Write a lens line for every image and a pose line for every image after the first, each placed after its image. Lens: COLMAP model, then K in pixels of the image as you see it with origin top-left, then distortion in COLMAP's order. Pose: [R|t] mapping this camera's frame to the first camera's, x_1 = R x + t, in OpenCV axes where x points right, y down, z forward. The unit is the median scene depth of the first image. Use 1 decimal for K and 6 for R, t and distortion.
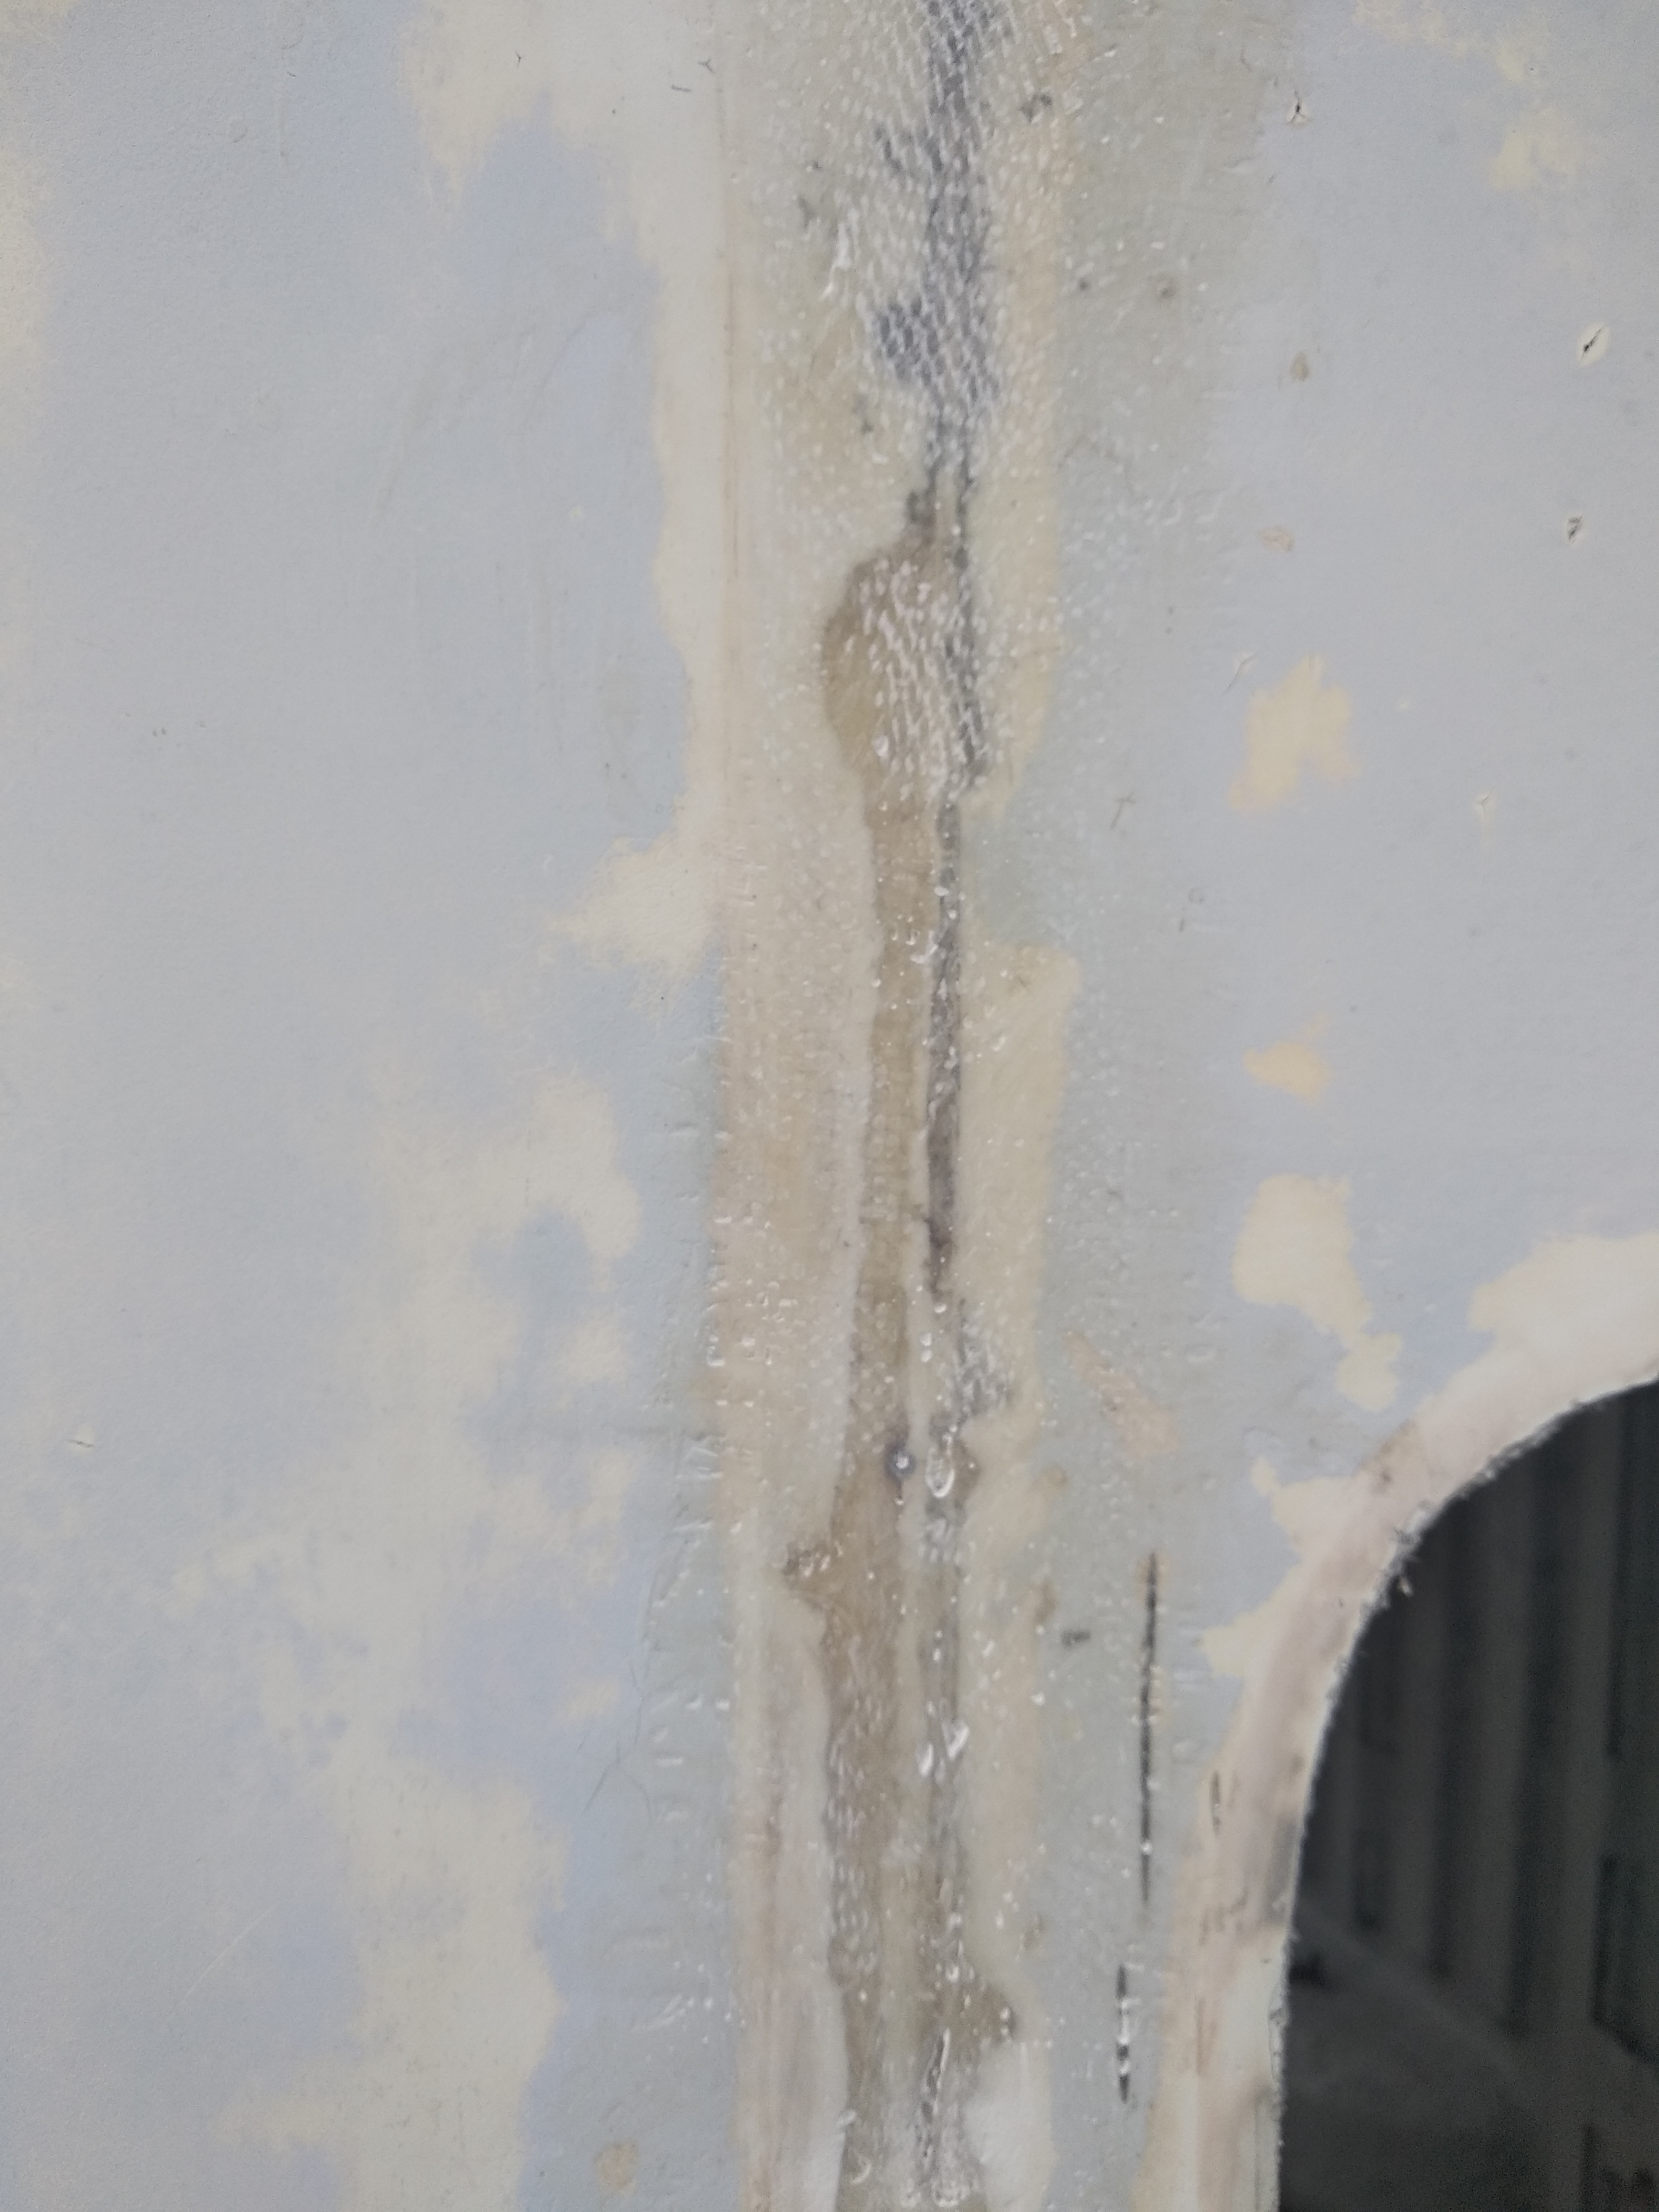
lens RADIAL K [[1671.9, 0, 841.8], [0, 1671.9, 1202.8], [0, 0, 1]] dist [-0.003372, -0.040998]
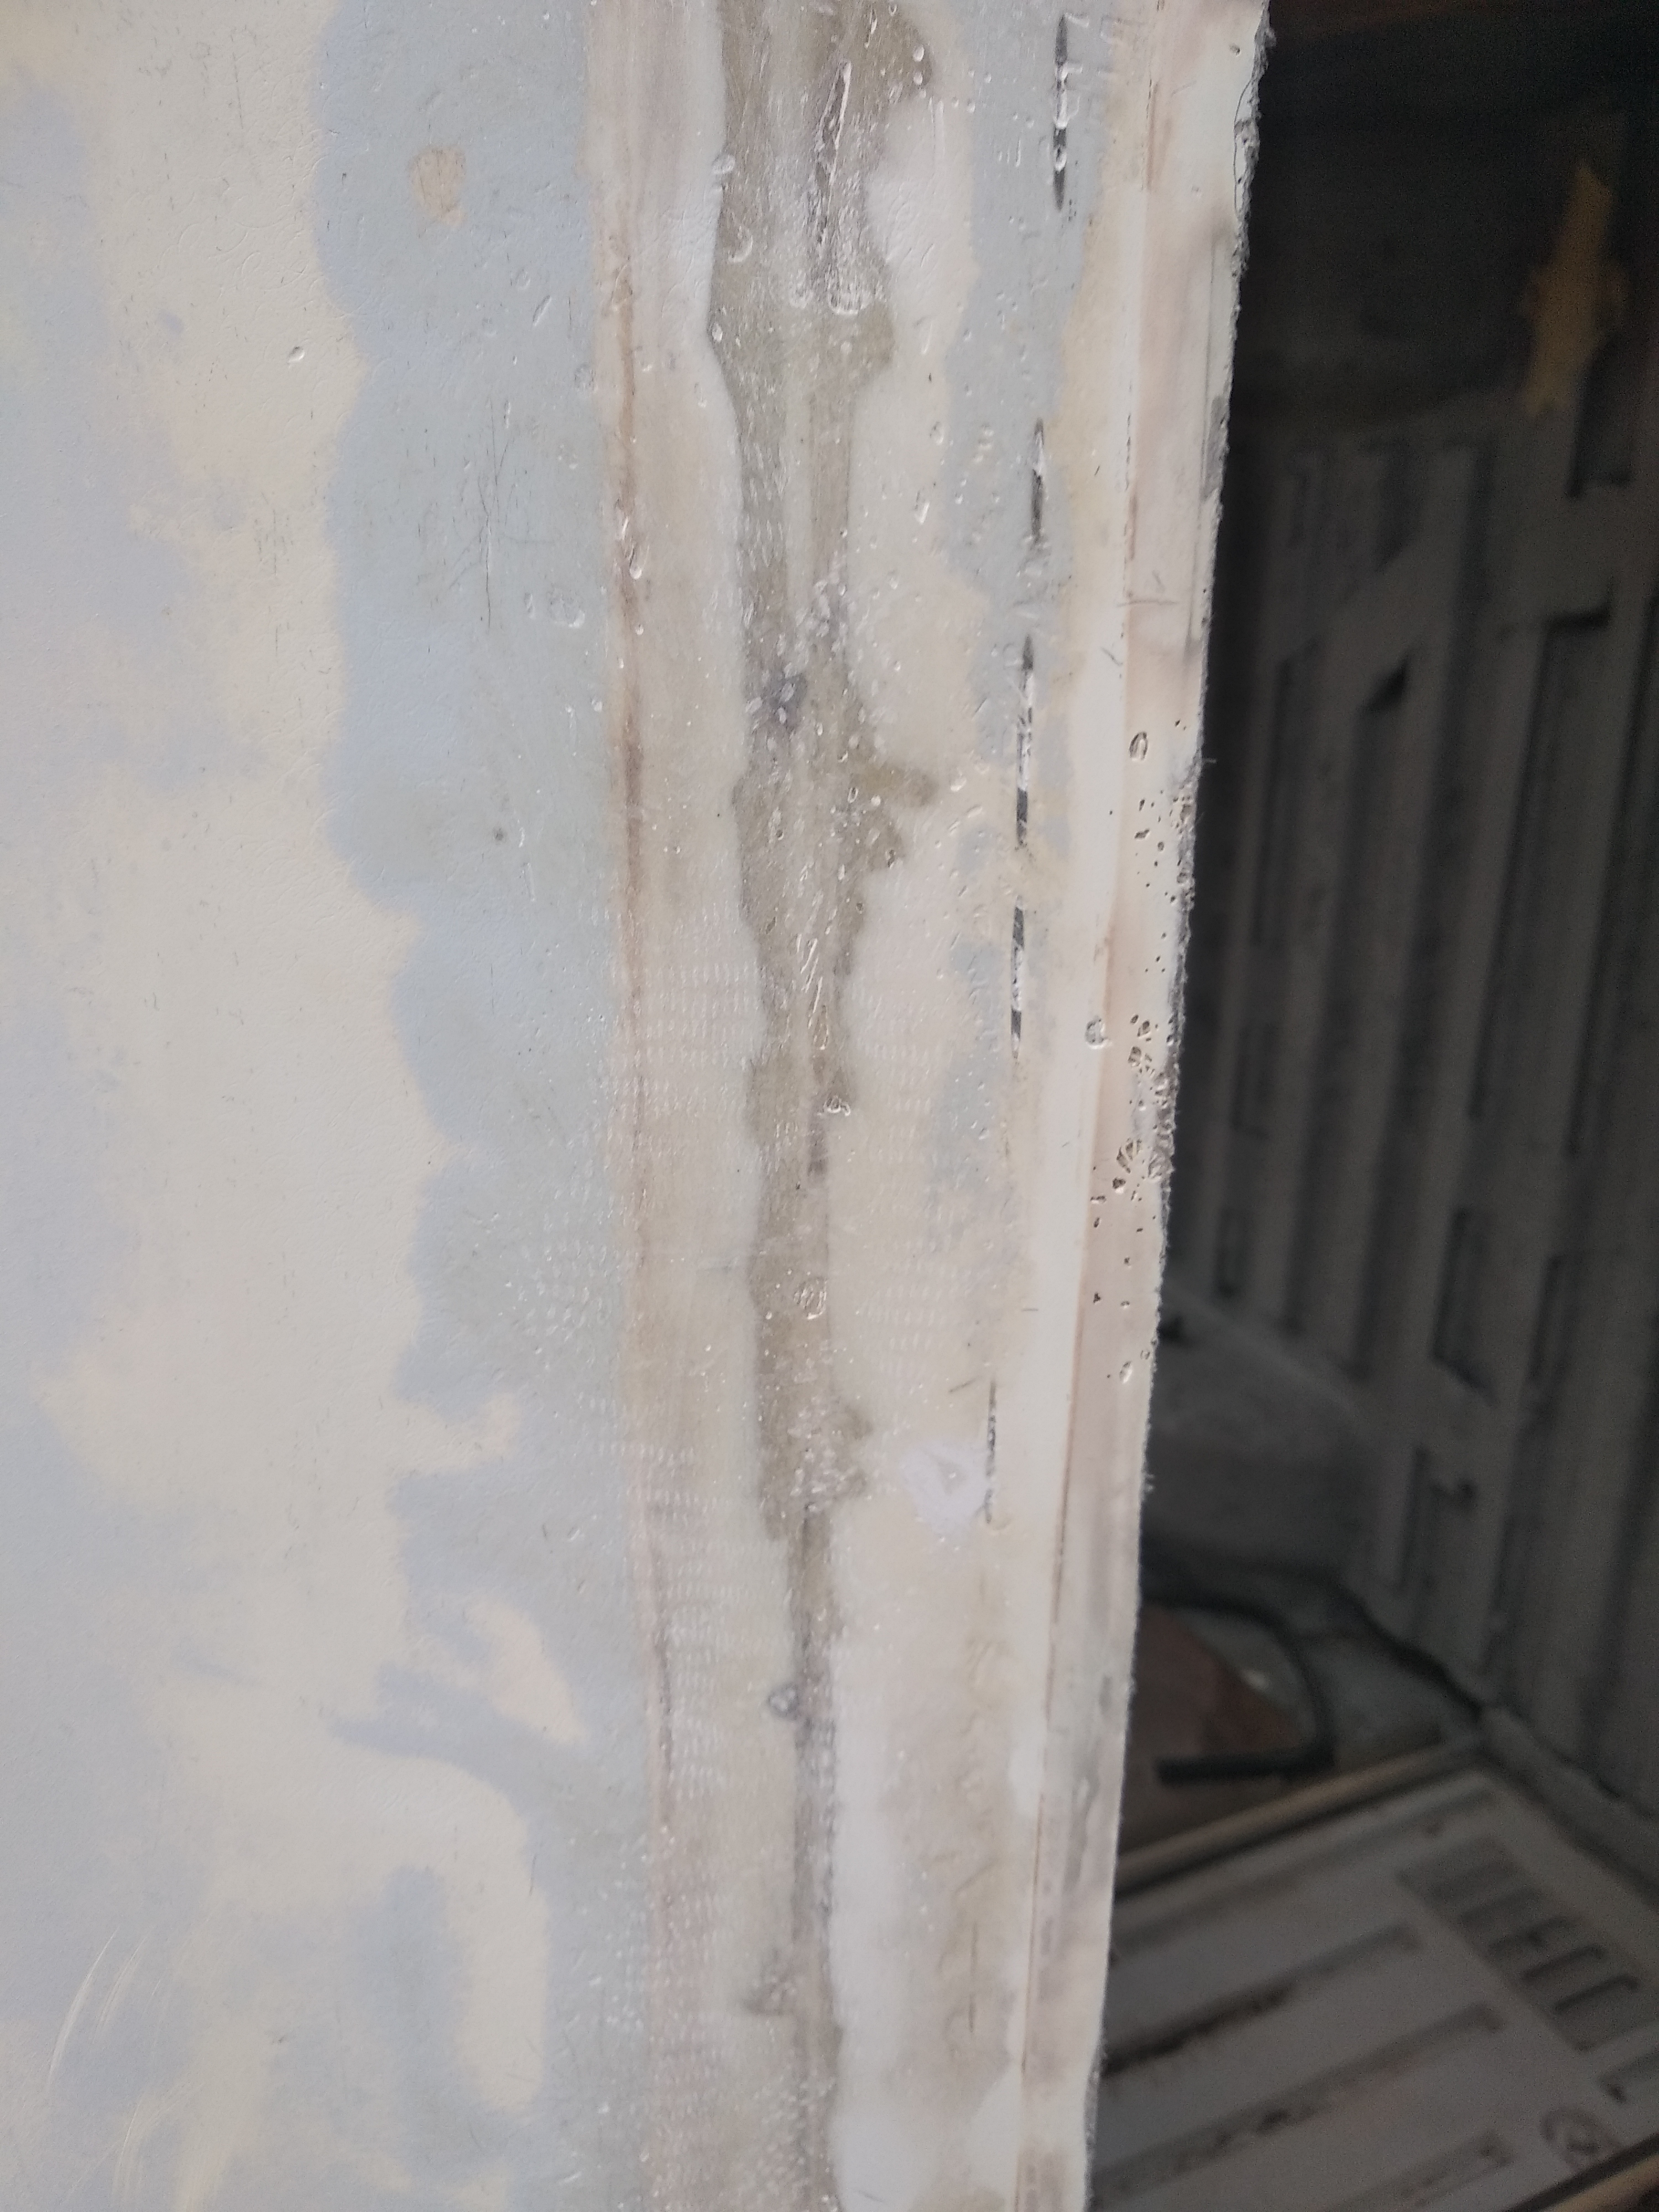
lens RADIAL K [[1690.3, 0, 829.5], [0, 1690.3, 1106.0], [0, 0, 1]] dist [0.003667, -0.061687]
pose [[0.998265, -0.000700, 0.058882, 0.005805], [-0.014117, 0.967924, 0.250844, 0.776286], [-0.057168, -0.251240, 0.966235, 0.083242]]
